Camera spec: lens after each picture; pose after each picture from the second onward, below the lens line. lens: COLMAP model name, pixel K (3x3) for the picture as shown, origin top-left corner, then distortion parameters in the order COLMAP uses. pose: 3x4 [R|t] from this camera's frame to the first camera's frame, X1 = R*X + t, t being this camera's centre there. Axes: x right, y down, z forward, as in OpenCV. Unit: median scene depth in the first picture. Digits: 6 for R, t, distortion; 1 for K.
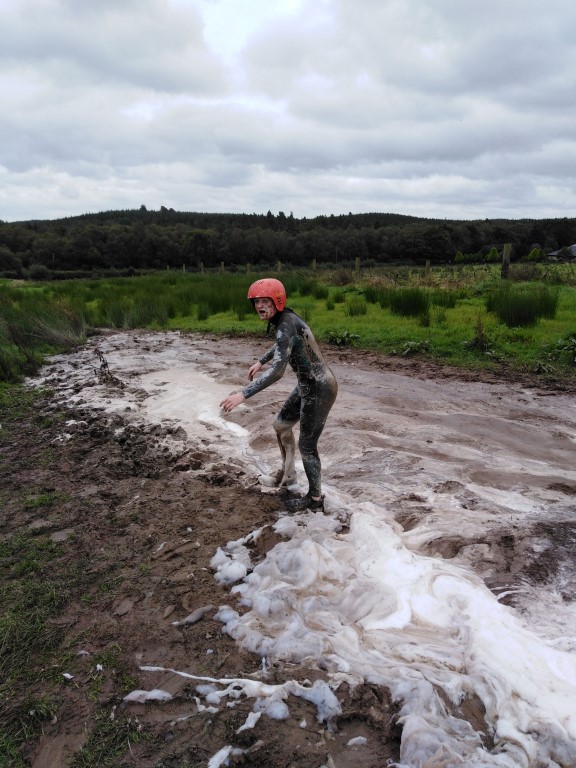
lens RADIAL K [[568.8, 0, 291.8], [0, 568.8, 392.2], [0, 0, 1]] dist [0.027346, -0.012335]
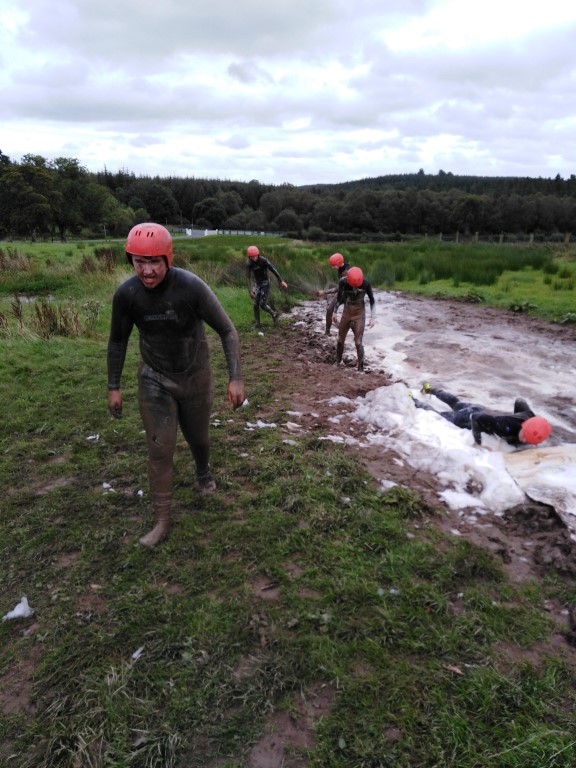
lens RADIAL K [[568.8, 0, 292.0], [0, 568.8, 384.6], [0, 0, 1]] dist [0.027346, -0.012335]
pose [[0.899298, 0.149760, -0.410895, 0.010455], [-0.131044, 0.988646, 0.073527, 0.002579], [0.417241, -0.012278, 0.908713, -0.018380]]
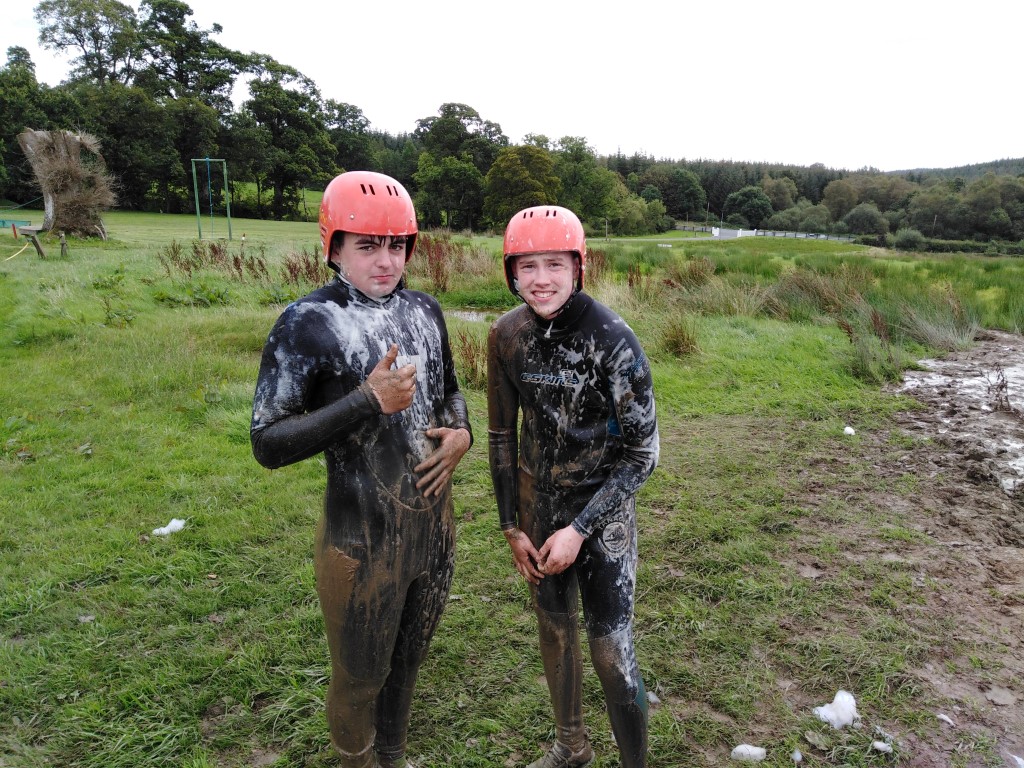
lens RADIAL K [[758.4, 0, 518.5], [0, 758.4, 376.3], [0, 0, 1]] dist [0.027346, -0.012335]
pose [[0.640425, 0.207202, -0.739543, -0.000436], [-0.226751, 0.971007, 0.075692, 0.000217], [0.733785, 0.119217, 0.668840, -0.004095]]
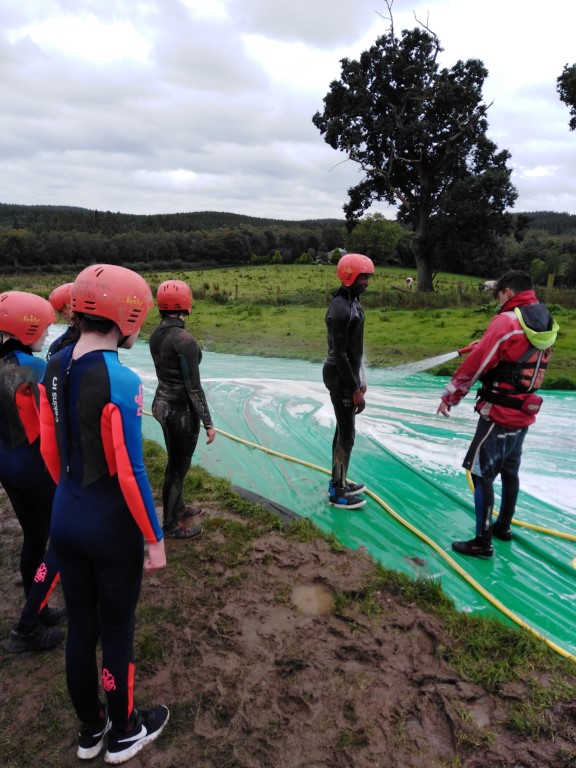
lens RADIAL K [[568.8, 0, 286.3], [0, 568.8, 382.3], [0, 0, 1]] dist [0.027346, -0.012335]
pose [[0.969773, -0.047090, 0.239424, 0.075504], [0.048883, 0.998803, -0.001552, 0.035281], [-0.239064, 0.013209, 0.970914, -0.215655]]
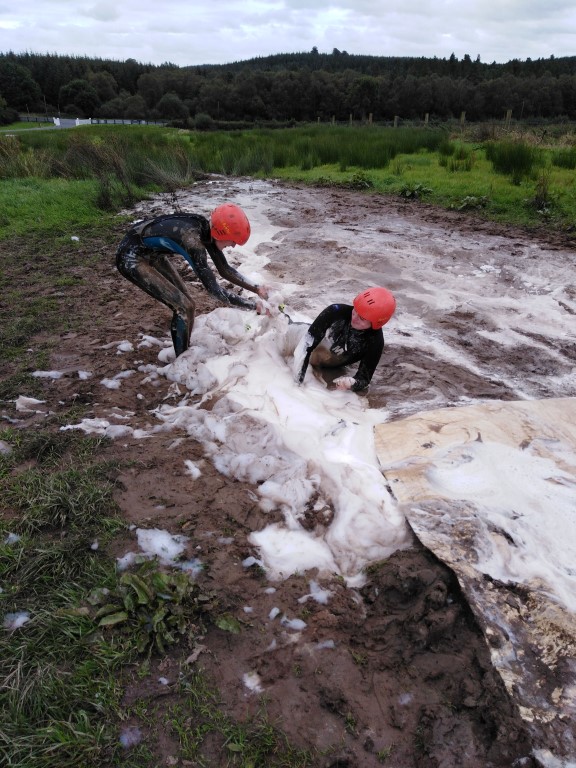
lens RADIAL K [[568.8, 0, 294.4], [0, 568.8, 394.2], [0, 0, 1]] dist [0.027346, -0.012335]
pose [[0.962548, 0.140029, -0.232151, 0.010240], [-0.083926, 0.968127, 0.235979, 0.001877], [0.257795, -0.207657, 0.943621, -0.004797]]
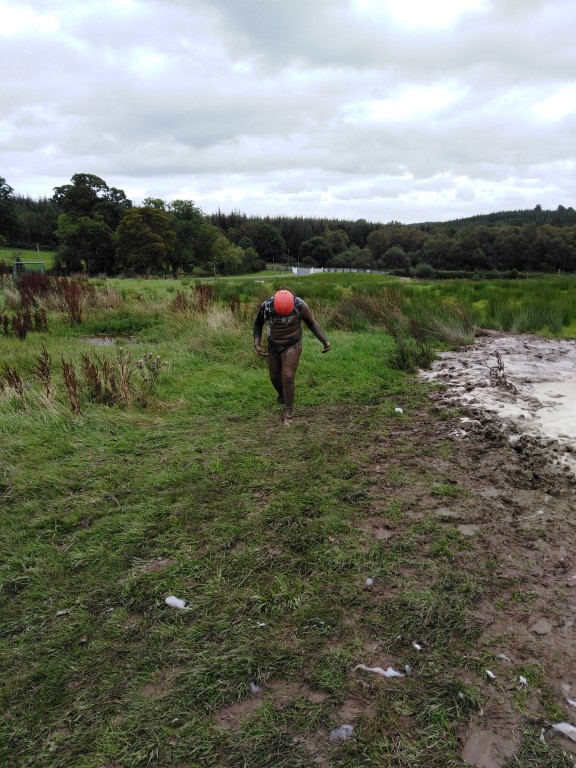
lens RADIAL K [[568.8, 0, 289.5], [0, 568.8, 394.0], [0, 0, 1]] dist [0.027346, -0.012335]
pose [[0.805493, 0.161888, -0.570064, -0.002363], [-0.161248, 0.985541, 0.052034, 0.000190], [0.570245, 0.050009, 0.819951, -0.000667]]
